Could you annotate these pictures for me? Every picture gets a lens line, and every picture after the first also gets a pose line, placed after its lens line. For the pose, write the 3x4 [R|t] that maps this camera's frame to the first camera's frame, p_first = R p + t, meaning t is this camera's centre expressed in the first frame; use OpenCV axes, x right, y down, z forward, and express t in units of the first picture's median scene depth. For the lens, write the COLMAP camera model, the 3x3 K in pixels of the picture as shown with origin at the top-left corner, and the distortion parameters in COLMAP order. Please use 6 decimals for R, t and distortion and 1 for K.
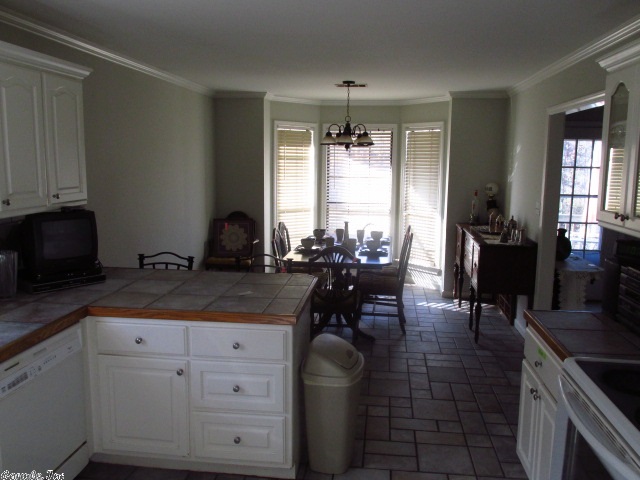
lens RADIAL K [[537.0, 0, 320.0], [0, 537.0, 240.0], [0, 0, 1]] dist [-0.015704, -0.007832]
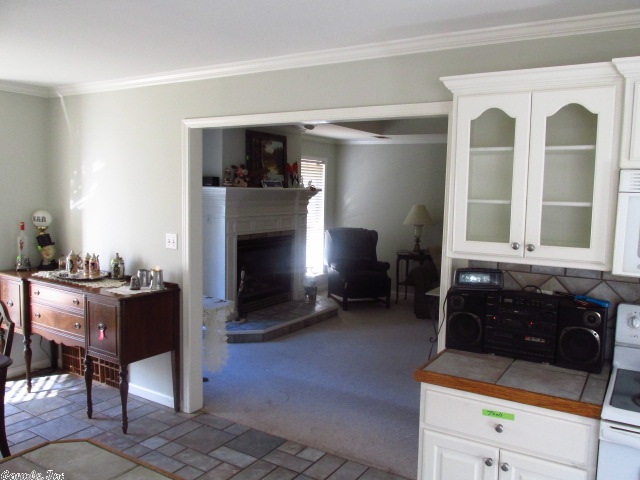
lens RADIAL K [[537.0, 0, 320.0], [0, 537.0, 240.0], [0, 0, 1]] dist [-0.015704, -0.007832]
pose [[0.423962, -0.088995, 0.901297, -0.183046], [0.114256, 0.992465, 0.044252, -0.057048], [-0.898444, 0.084217, 0.430936, 0.353654]]
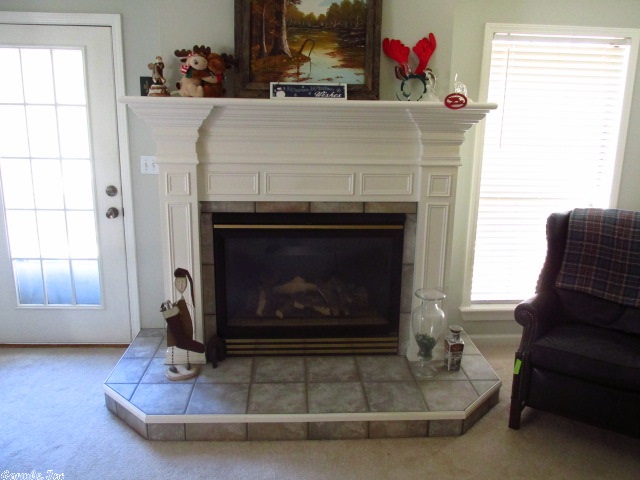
lens RADIAL K [[537.0, 0, 320.0], [0, 537.0, 240.0], [0, 0, 1]] dist [-0.015704, -0.007832]
pose [[0.984339, -0.034658, 0.172847, 0.449187], [0.018972, 0.995616, 0.091593, -0.048960], [-0.175264, -0.086880, 0.980681, 0.409753]]
